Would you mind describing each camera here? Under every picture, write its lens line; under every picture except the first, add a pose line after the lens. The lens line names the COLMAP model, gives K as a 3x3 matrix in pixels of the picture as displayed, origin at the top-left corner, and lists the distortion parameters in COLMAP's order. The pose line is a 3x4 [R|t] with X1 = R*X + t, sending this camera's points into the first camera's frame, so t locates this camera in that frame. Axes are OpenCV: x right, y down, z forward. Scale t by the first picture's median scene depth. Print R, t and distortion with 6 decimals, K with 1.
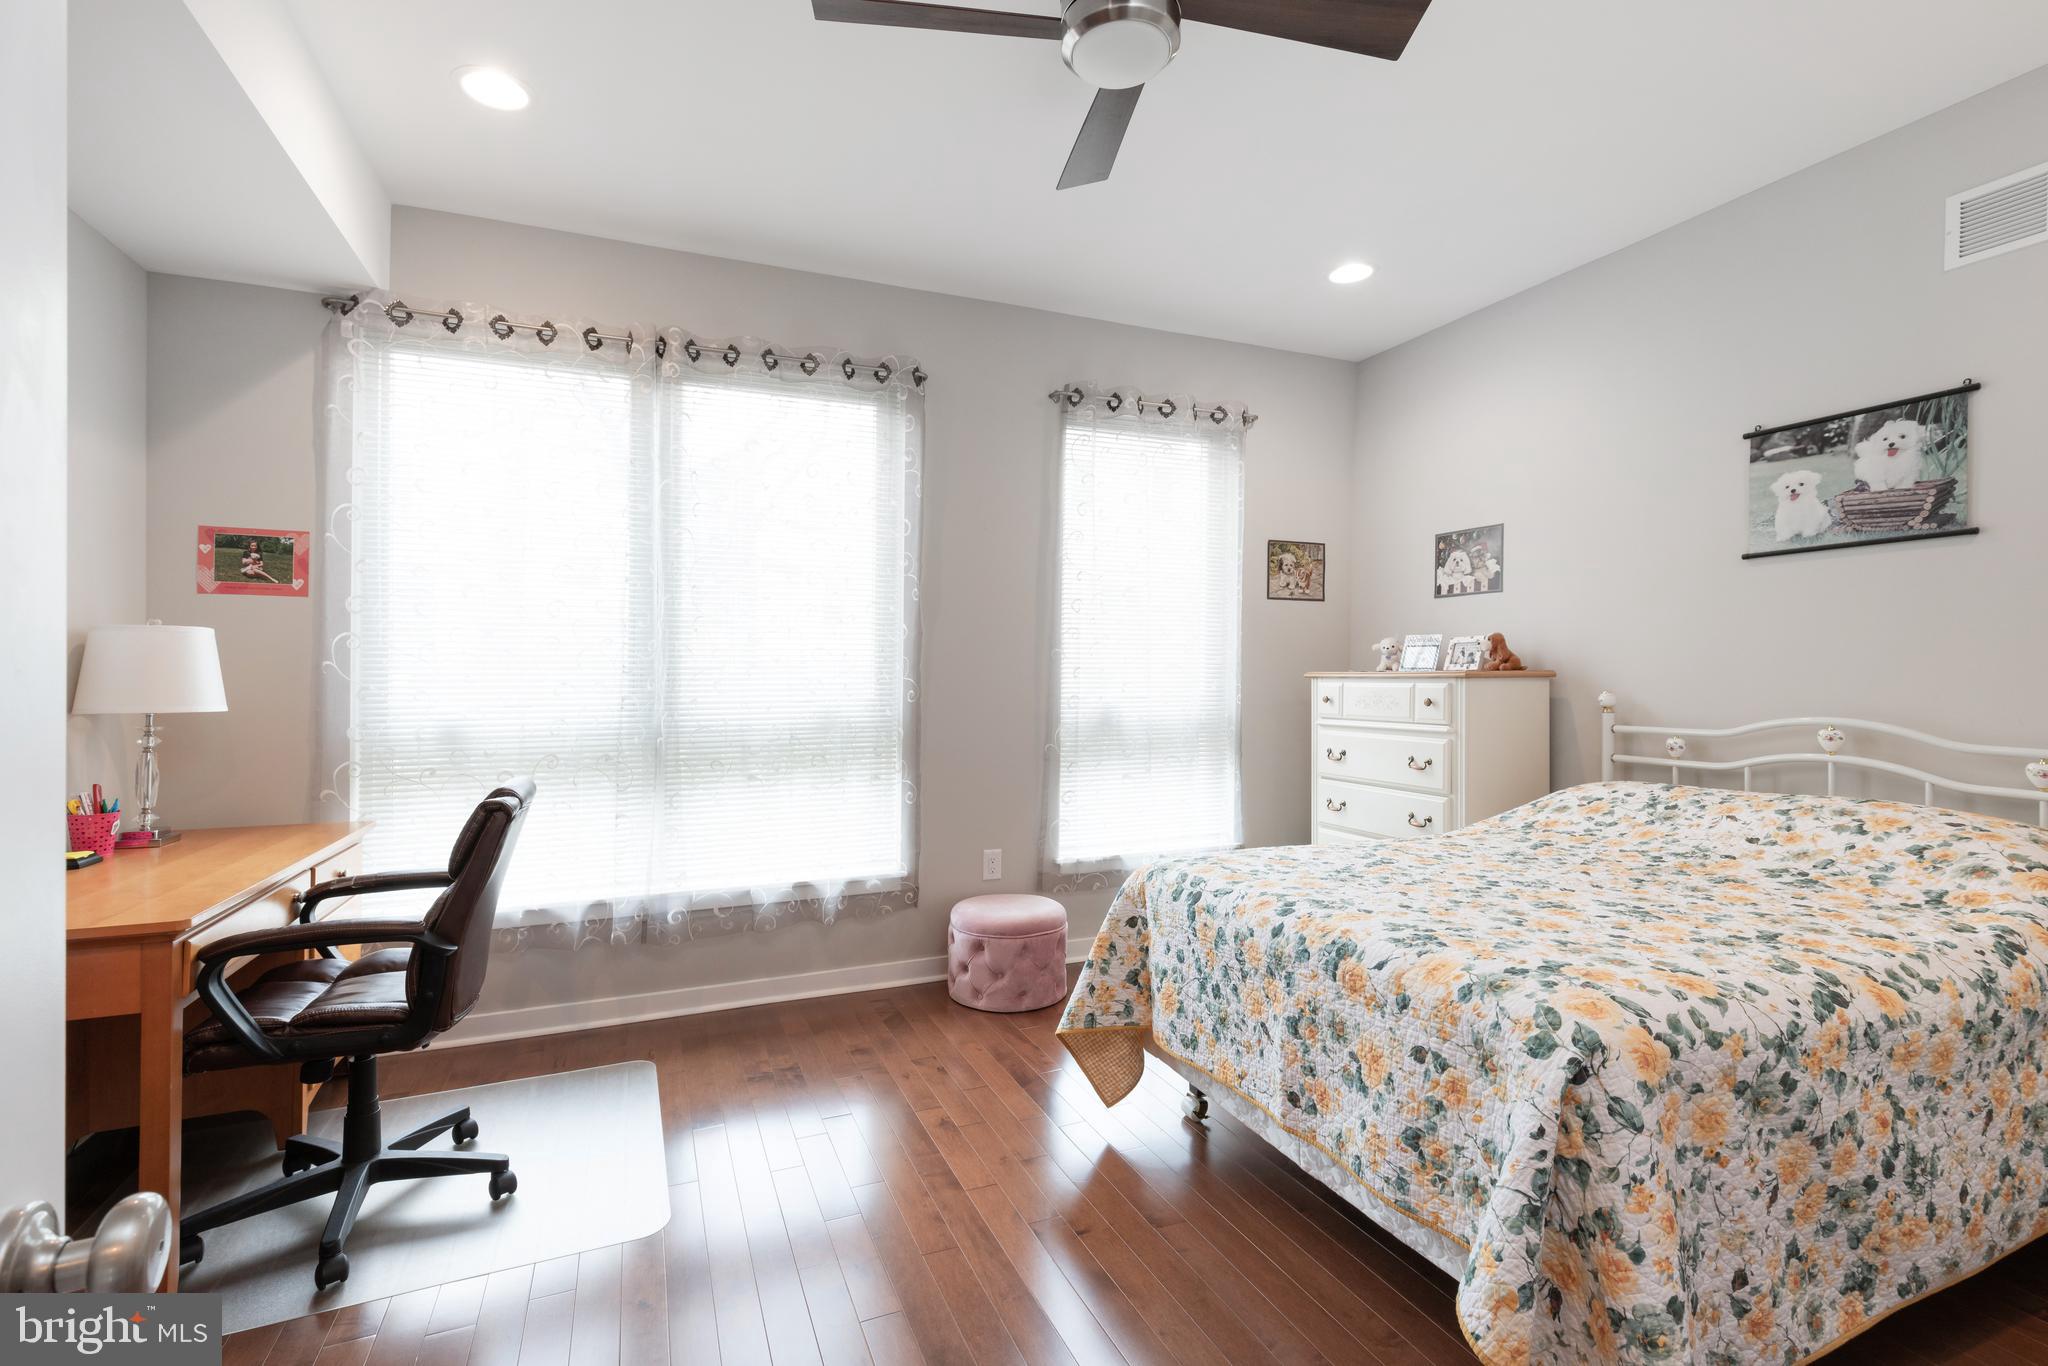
lens RADIAL K [[919.4, 0, 1018.0], [0, 919.4, 672.3], [0, 0, 1]] dist [0.003731, 0.000718]
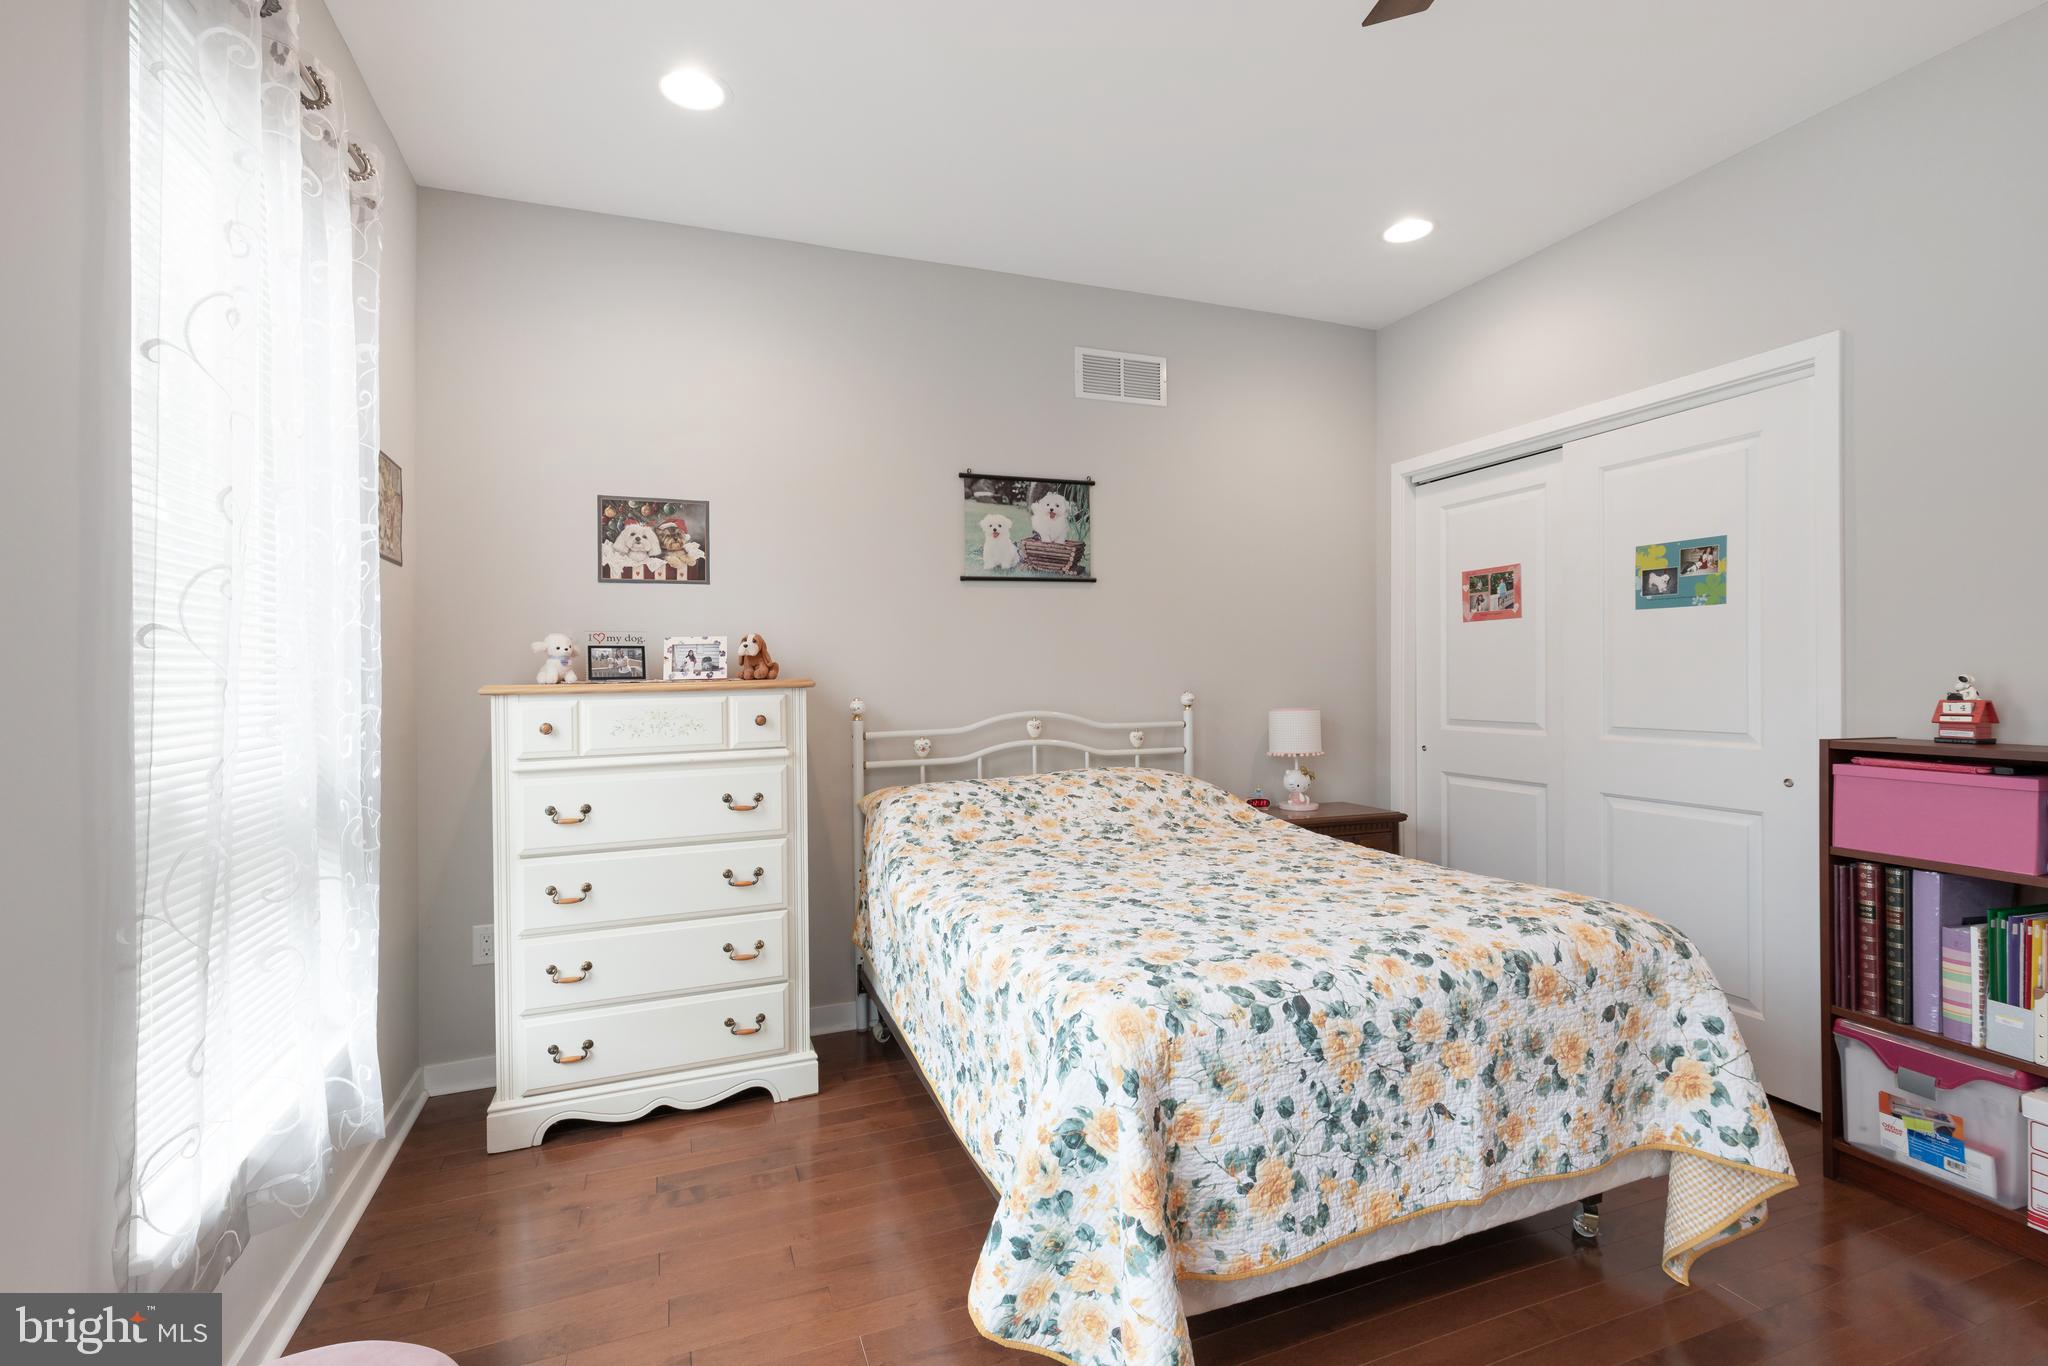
lens RADIAL K [[919.4, 0, 1018.5], [0, 919.4, 678.8], [0, 0, 1]] dist [0.003731, 0.000718]
pose [[0.030889, -0.007960, 0.999491, -0.437282], [0.015117, 0.999858, 0.007495, -0.006689], [-0.999408, 0.014878, 0.031005, 1.045818]]
